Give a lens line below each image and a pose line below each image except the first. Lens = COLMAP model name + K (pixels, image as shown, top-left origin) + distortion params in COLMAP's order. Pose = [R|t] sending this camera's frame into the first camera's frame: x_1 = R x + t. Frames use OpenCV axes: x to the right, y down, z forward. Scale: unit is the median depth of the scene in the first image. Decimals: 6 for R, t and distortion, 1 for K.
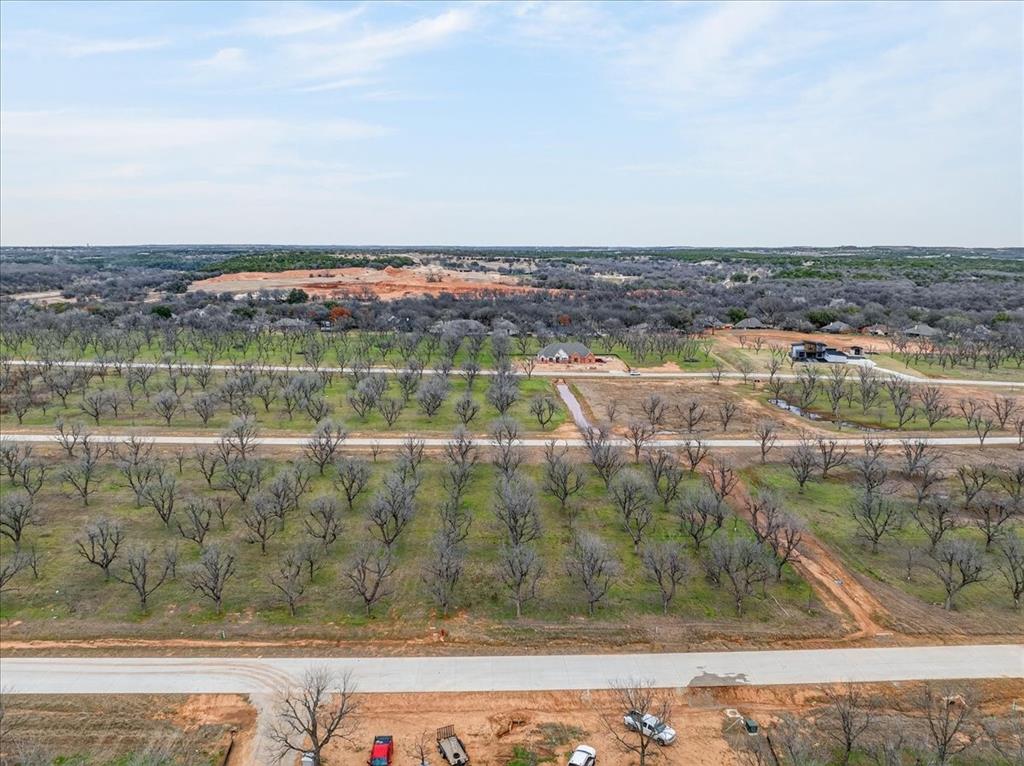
lens RADIAL K [[721.2, 0, 512.0], [0, 721.2, 383.0], [0, 0, 1]] dist [-0.054039, 0.001947]
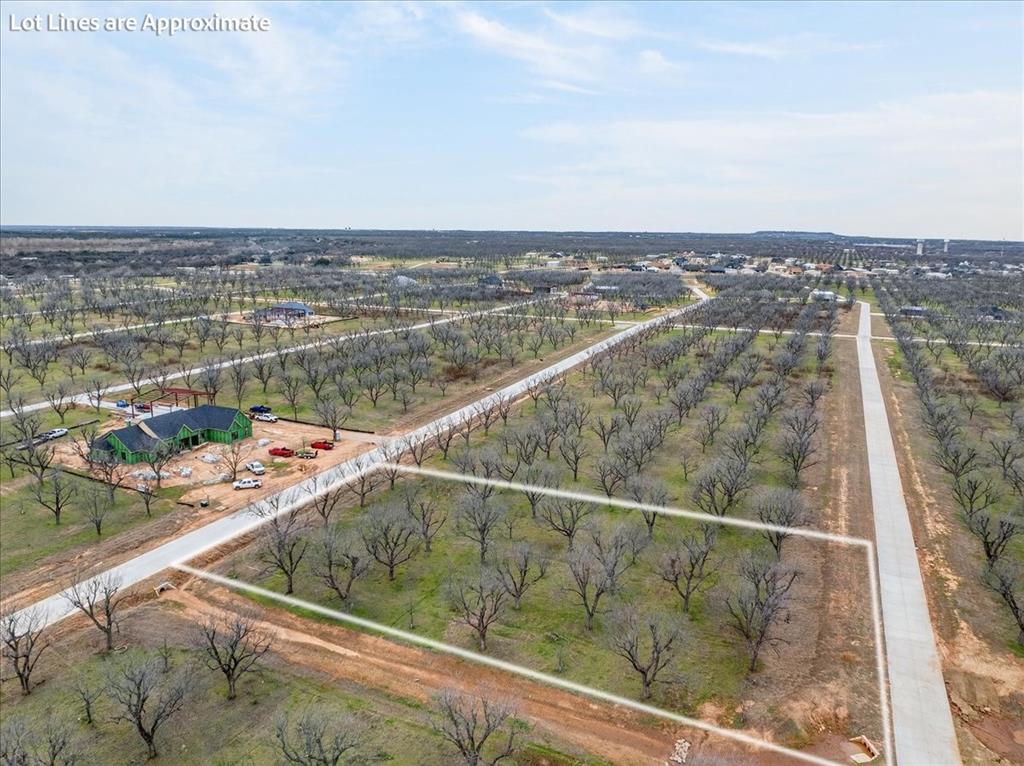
lens RADIAL K [[727.0, 0, 512.0], [0, 727.0, 383.0], [0, 0, 1]] dist [-0.034610, 0.003284]
pose [[-0.452715, 0.185289, -0.872191, 1.272440], [-0.170414, 0.942159, 0.288608, -0.377493], [0.875219, 0.279291, -0.394954, 1.944415]]
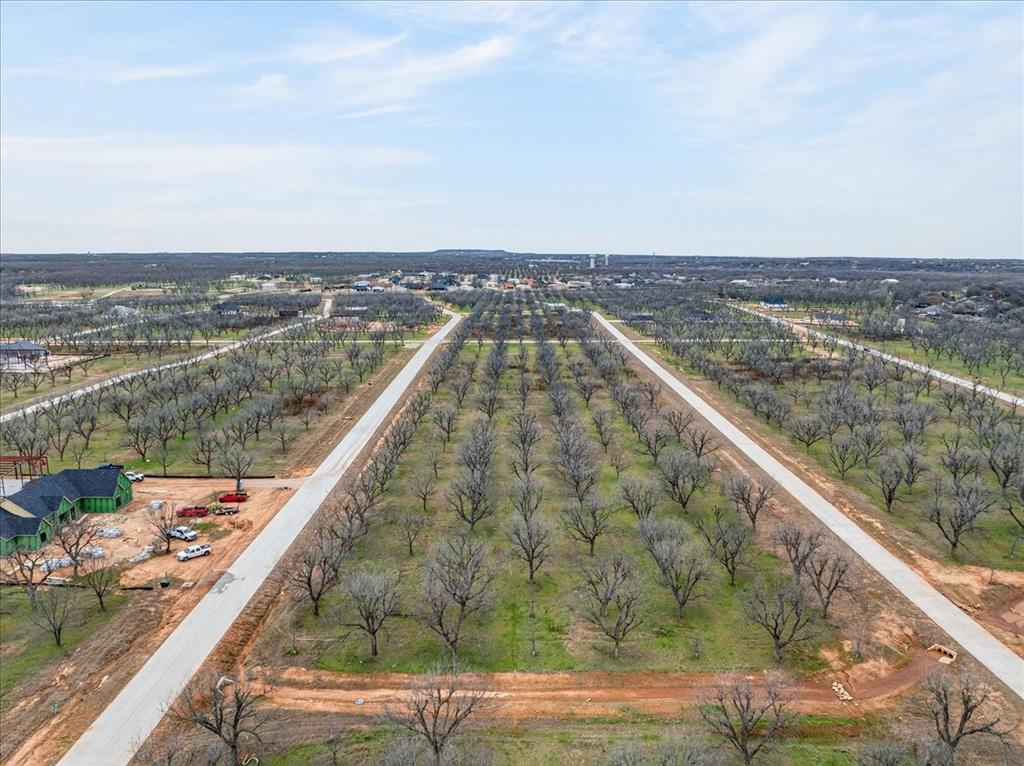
lens RADIAL K [[727.0, 0, 512.0], [0, 727.0, 383.0], [0, 0, 1]] dist [-0.034610, 0.003284]
pose [[-0.034704, 0.183831, -0.982345, 1.439685], [-0.184744, 0.964817, 0.187077, -0.275631], [0.982174, 0.187974, 0.000479, 1.379273]]
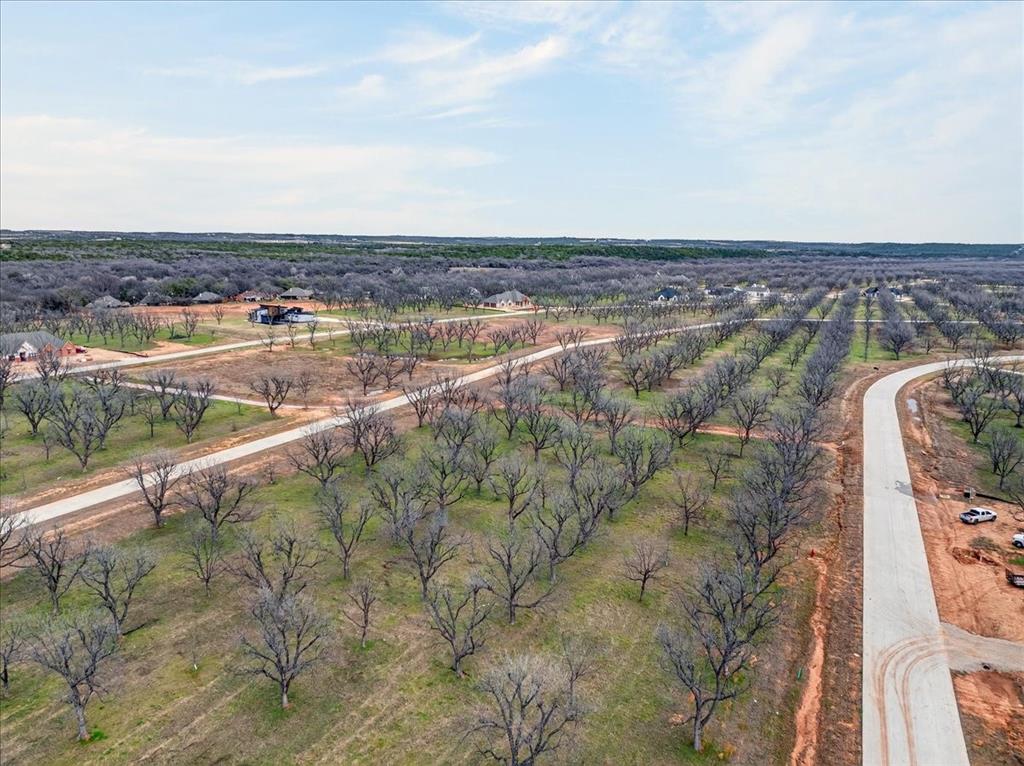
lens RADIAL K [[727.0, 0, 512.0], [0, 727.0, 383.0], [0, 0, 1]] dist [-0.034610, 0.003284]
pose [[0.458227, -0.163291, 0.873707, -1.129244], [0.151637, 0.982931, 0.104176, -0.027873], [-0.875805, 0.084750, 0.475166, 0.934957]]
